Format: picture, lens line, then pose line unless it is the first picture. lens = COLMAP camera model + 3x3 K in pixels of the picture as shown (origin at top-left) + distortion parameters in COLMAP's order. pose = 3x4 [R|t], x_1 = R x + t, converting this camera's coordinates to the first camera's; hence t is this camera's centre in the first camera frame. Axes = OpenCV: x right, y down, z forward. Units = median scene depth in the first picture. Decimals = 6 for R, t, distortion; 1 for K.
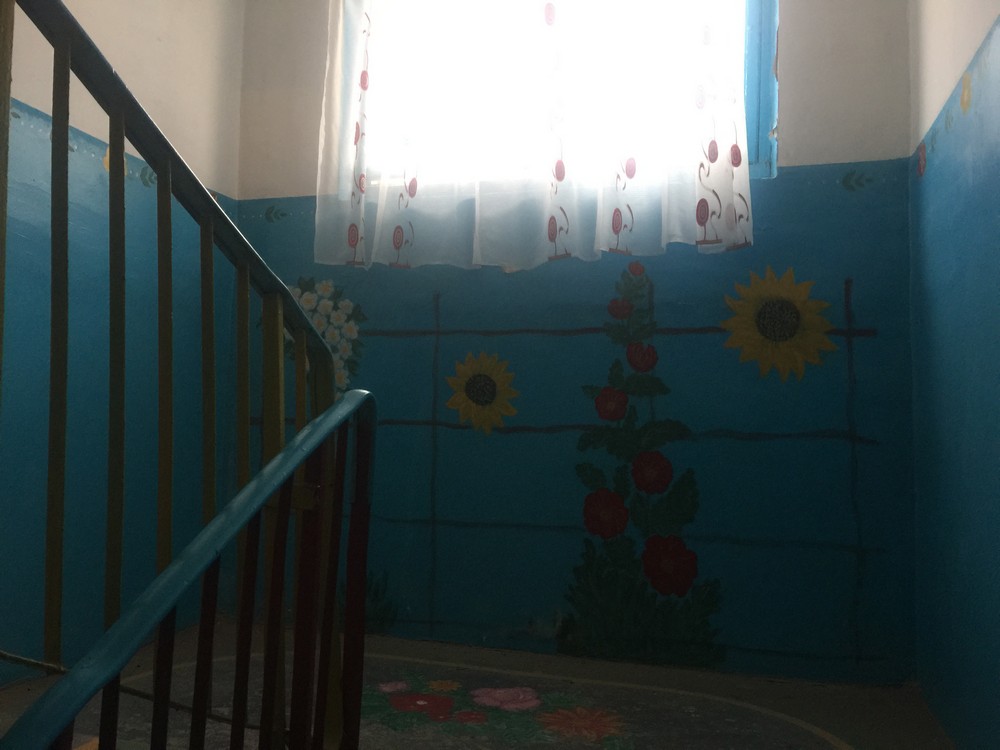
lens RADIAL K [[859.8, 0, 499.5], [0, 859.8, 374.7], [0, 0, 1]] dist [0.040271, -0.021701]
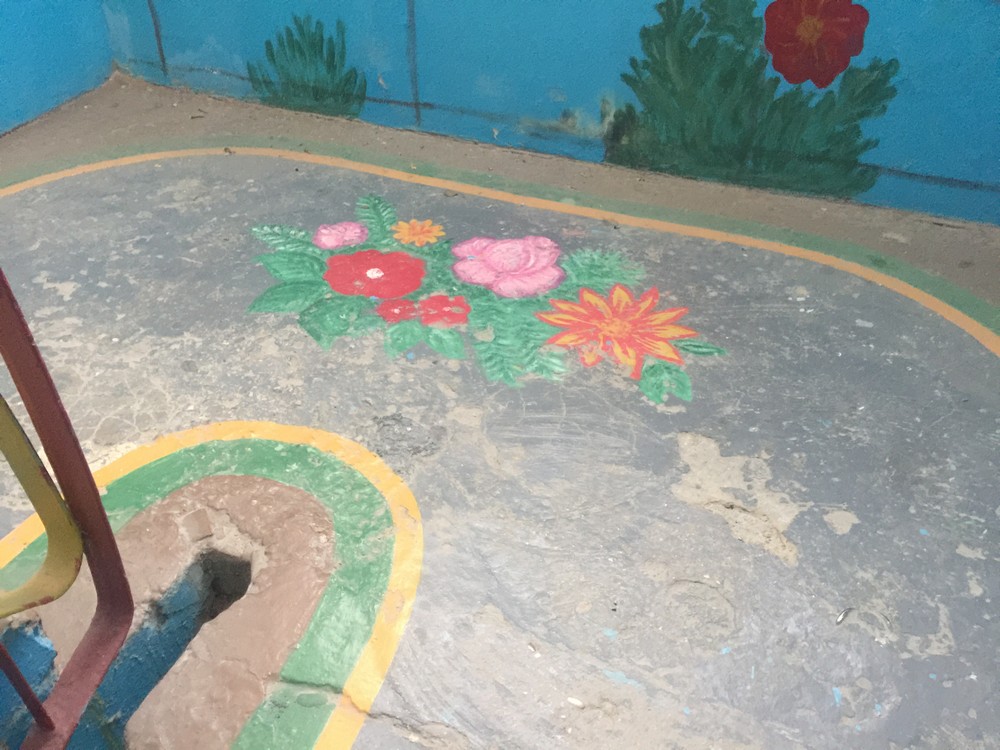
lens RADIAL K [[859.8, 0, 479.0], [0, 859.8, 362.6], [0, 0, 1]] dist [0.040271, -0.021701]
pose [[0.992777, 0.050599, -0.108784, 0.060478], [0.032609, 0.758777, 0.650533, 0.010506], [0.115459, -0.649382, 0.751647, 0.464183]]
